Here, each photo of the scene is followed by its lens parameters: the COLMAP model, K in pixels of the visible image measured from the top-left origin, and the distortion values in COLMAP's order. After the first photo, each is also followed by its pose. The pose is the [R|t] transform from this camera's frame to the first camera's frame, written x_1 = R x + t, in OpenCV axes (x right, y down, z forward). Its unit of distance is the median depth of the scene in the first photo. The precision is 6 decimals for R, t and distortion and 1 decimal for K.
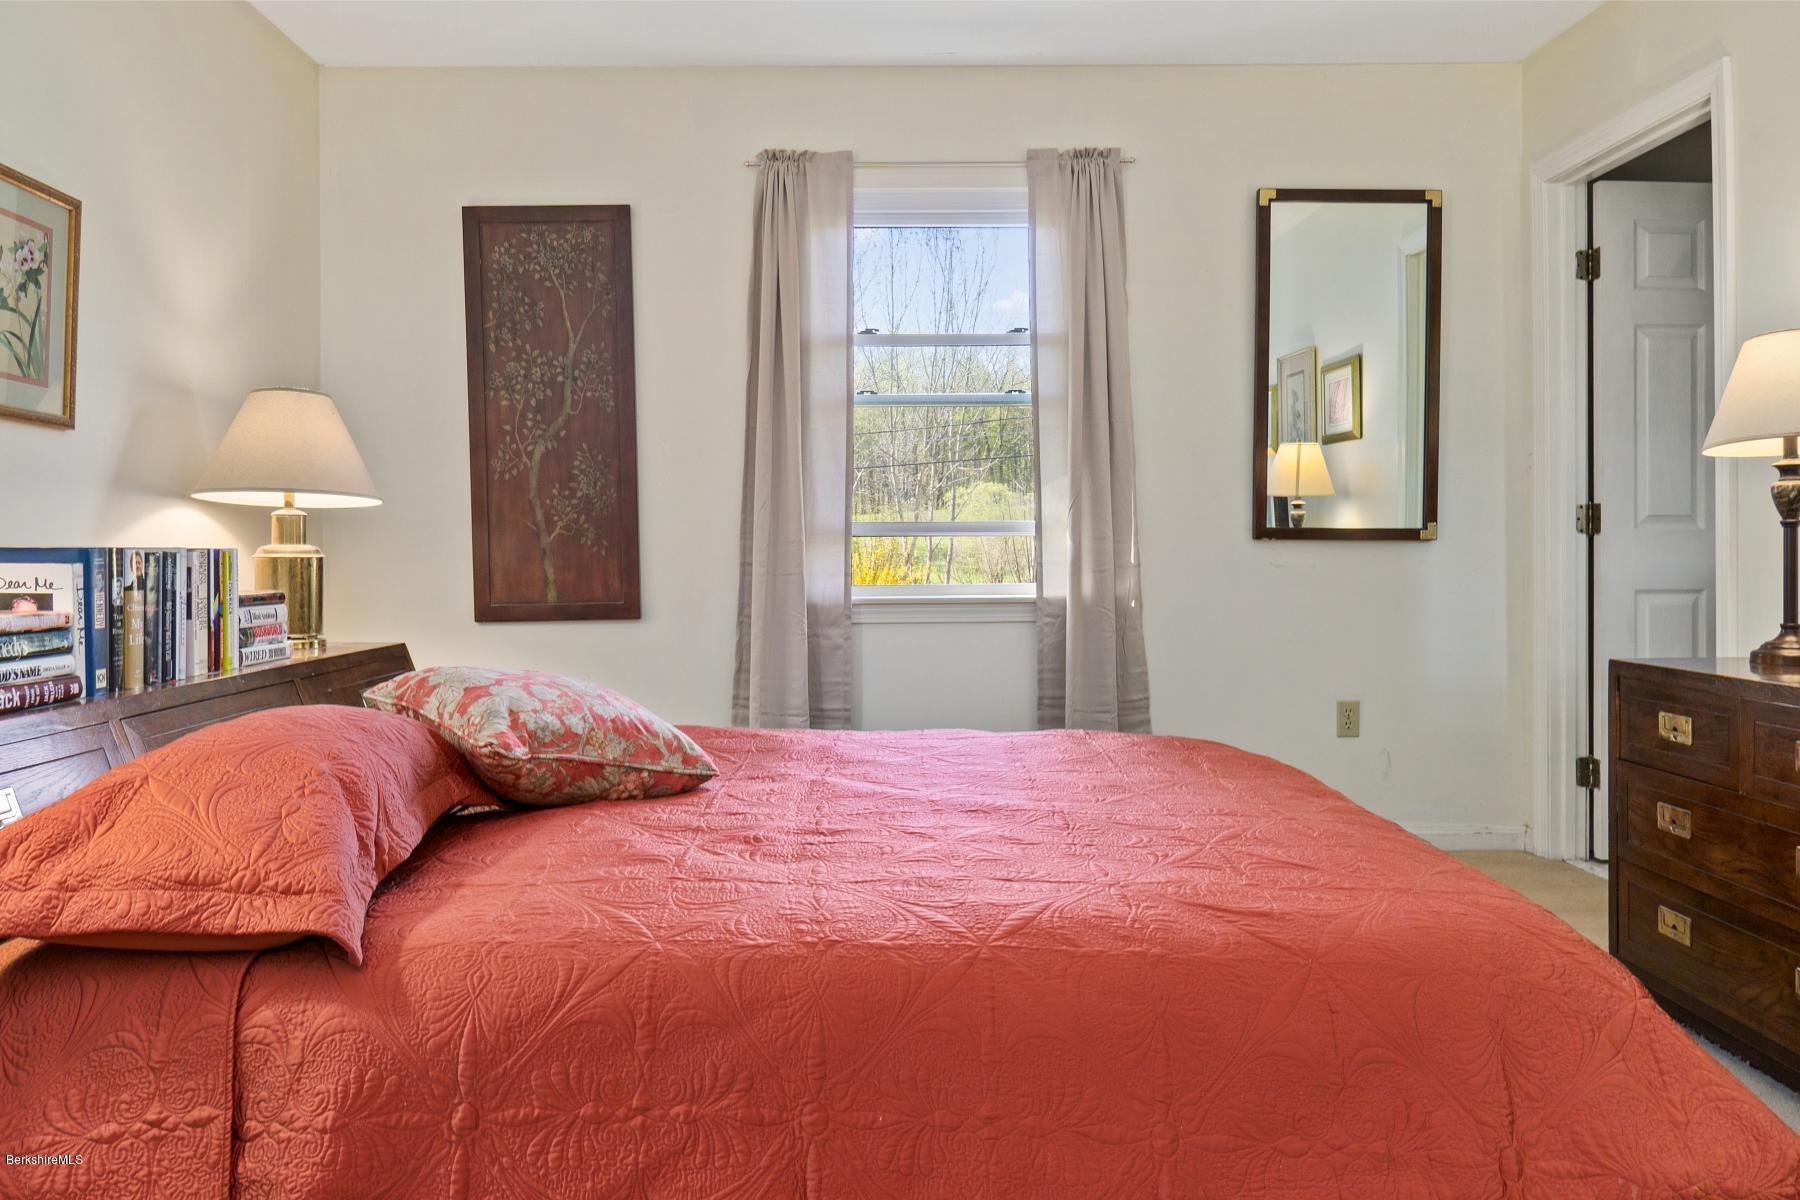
lens RADIAL K [[1260.2, 0, 900.0], [0, 1260.2, 600.0], [0, 0, 1]] dist [-0.033542, -0.006728]
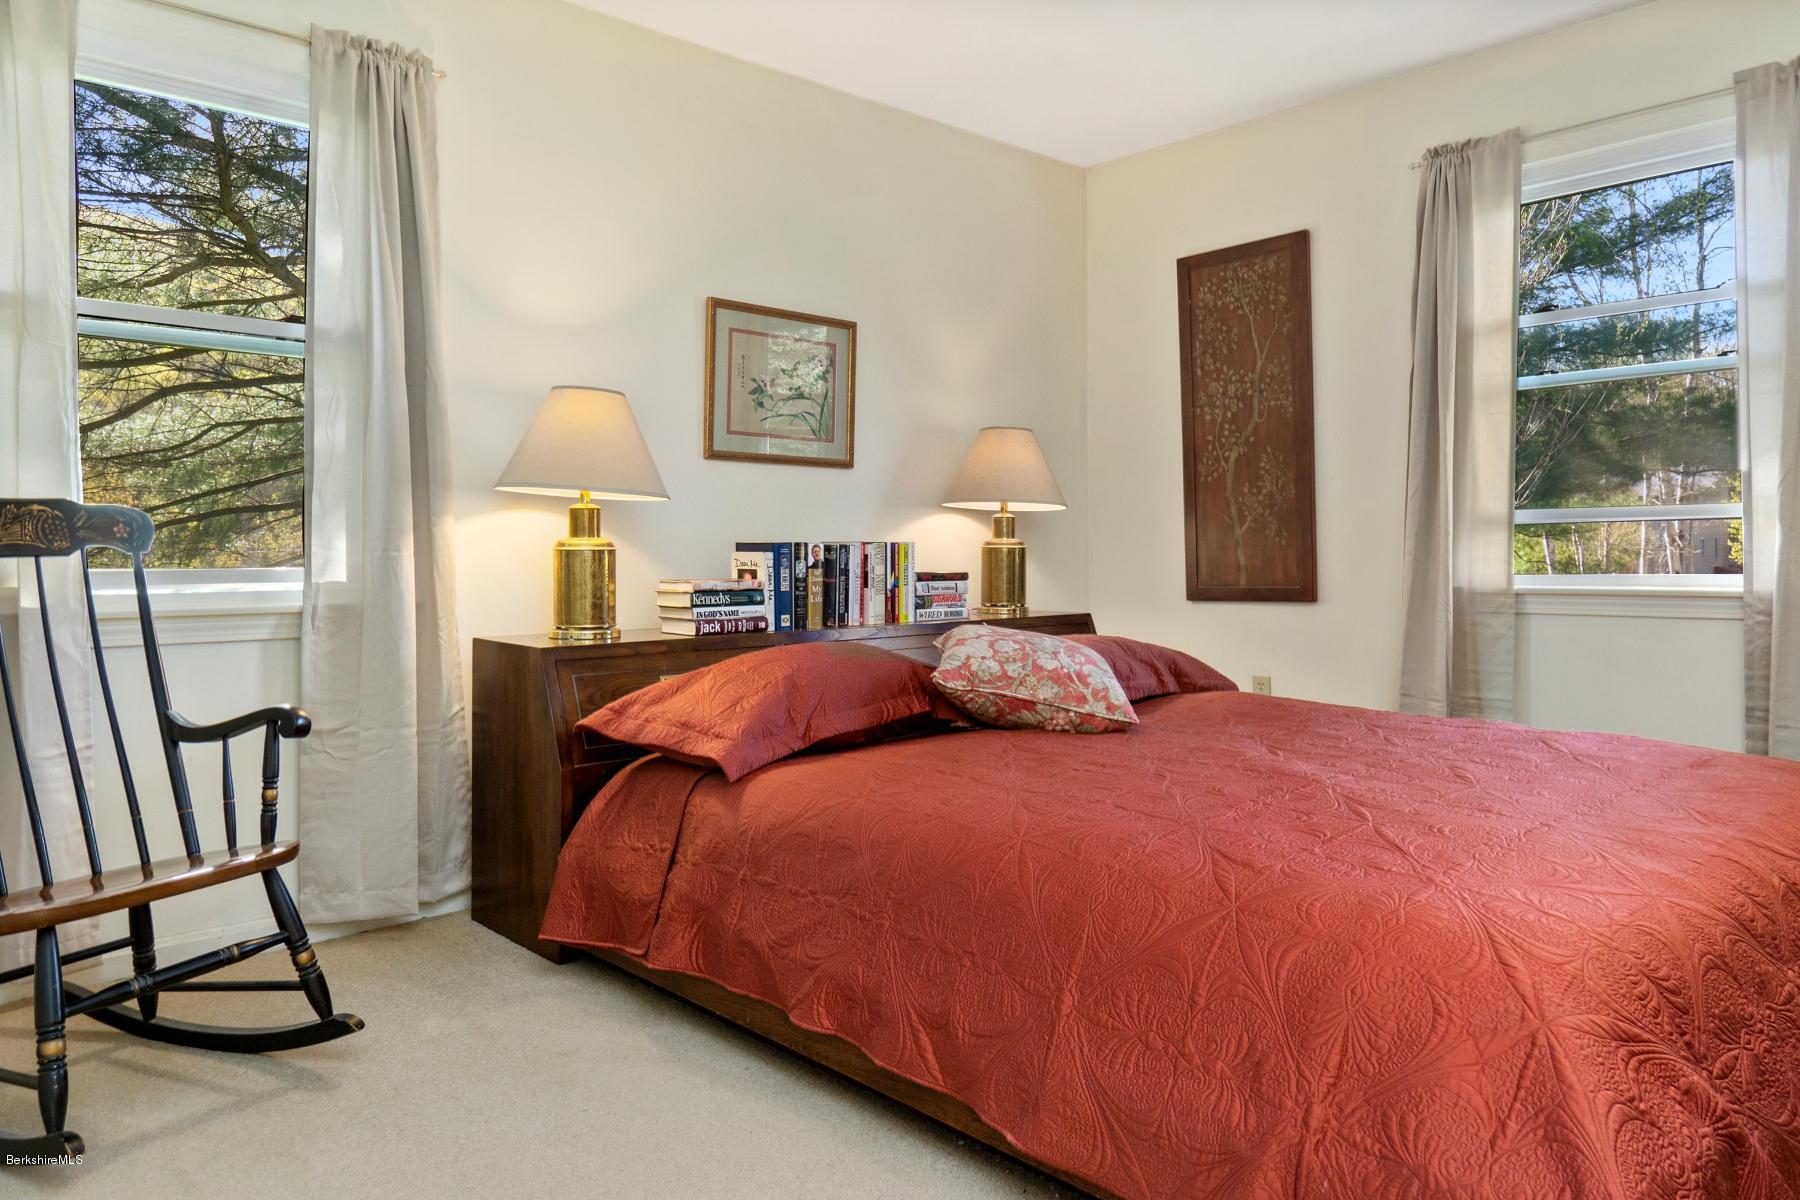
lens RADIAL K [[1222.6, 0, 900.0], [0, 1222.6, 600.0], [0, 0, 1]] dist [-0.007228, -0.037361]
pose [[0.637746, 0.028495, -0.769720, 0.399638], [-0.020876, 0.999588, 0.019708, -0.000282], [0.769964, 0.003500, 0.638078, 0.034368]]
